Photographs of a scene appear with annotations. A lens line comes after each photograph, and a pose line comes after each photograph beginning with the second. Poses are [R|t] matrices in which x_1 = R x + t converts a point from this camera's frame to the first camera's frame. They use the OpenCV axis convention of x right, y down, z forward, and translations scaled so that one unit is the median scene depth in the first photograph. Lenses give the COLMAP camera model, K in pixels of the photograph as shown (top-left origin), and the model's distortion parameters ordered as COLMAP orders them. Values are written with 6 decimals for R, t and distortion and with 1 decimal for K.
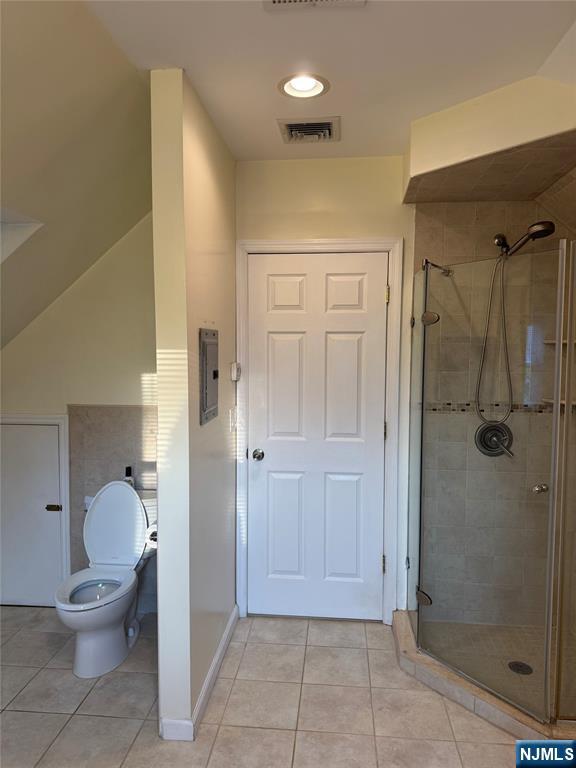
lens RADIAL K [[543.4, 0, 287.5], [0, 543.4, 383.6], [0, 0, 1]] dist [0.063826, -0.081232]
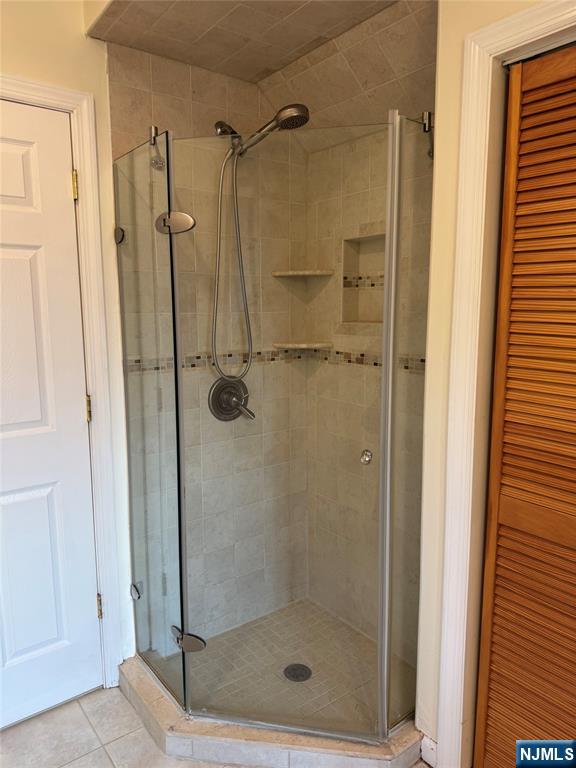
lens RADIAL K [[543.4, 0, 289.1], [0, 543.4, 387.5], [0, 0, 1]] dist [0.063826, -0.081232]
pose [[0.732338, -0.110806, 0.671865, -0.078596], [0.056170, 0.993139, 0.102565, 0.010491], [-0.678620, -0.037374, 0.733538, 0.379168]]
